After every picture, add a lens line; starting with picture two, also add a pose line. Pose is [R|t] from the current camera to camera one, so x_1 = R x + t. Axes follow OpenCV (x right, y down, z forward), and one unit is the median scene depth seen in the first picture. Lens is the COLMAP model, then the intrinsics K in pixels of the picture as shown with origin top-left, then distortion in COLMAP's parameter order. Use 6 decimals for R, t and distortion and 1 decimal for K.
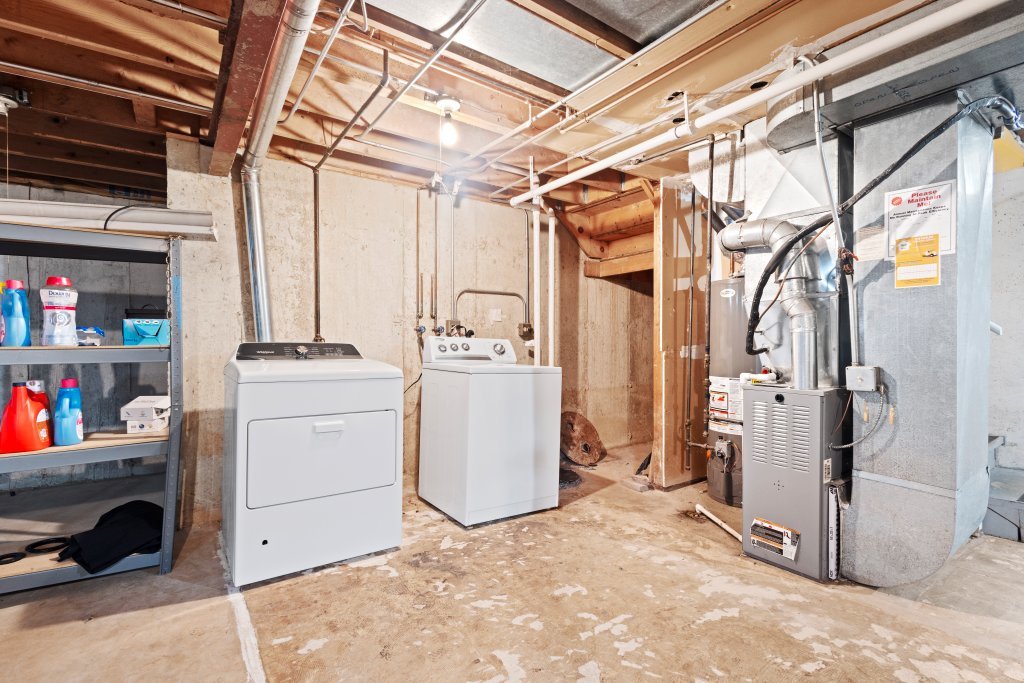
lens RADIAL K [[469.5, 0, 513.7], [0, 469.5, 343.7], [0, 0, 1]] dist [-0.000224, -0.000373]
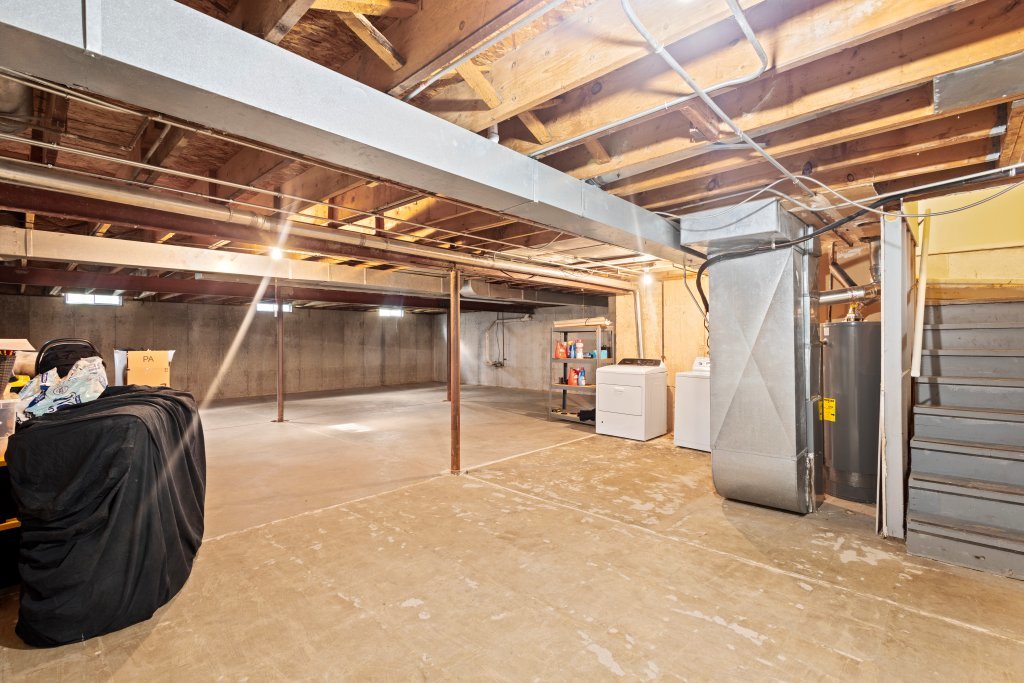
lens RADIAL K [[469.5, 0, 512.8], [0, 469.5, 341.0], [0, 0, 1]] dist [-0.000224, -0.000373]
pose [[0.206479, -0.000361, -0.978451, 2.534628], [-0.002952, 0.999995, -0.000992, -0.127299], [0.978447, 0.003093, 0.206477, -0.262114]]
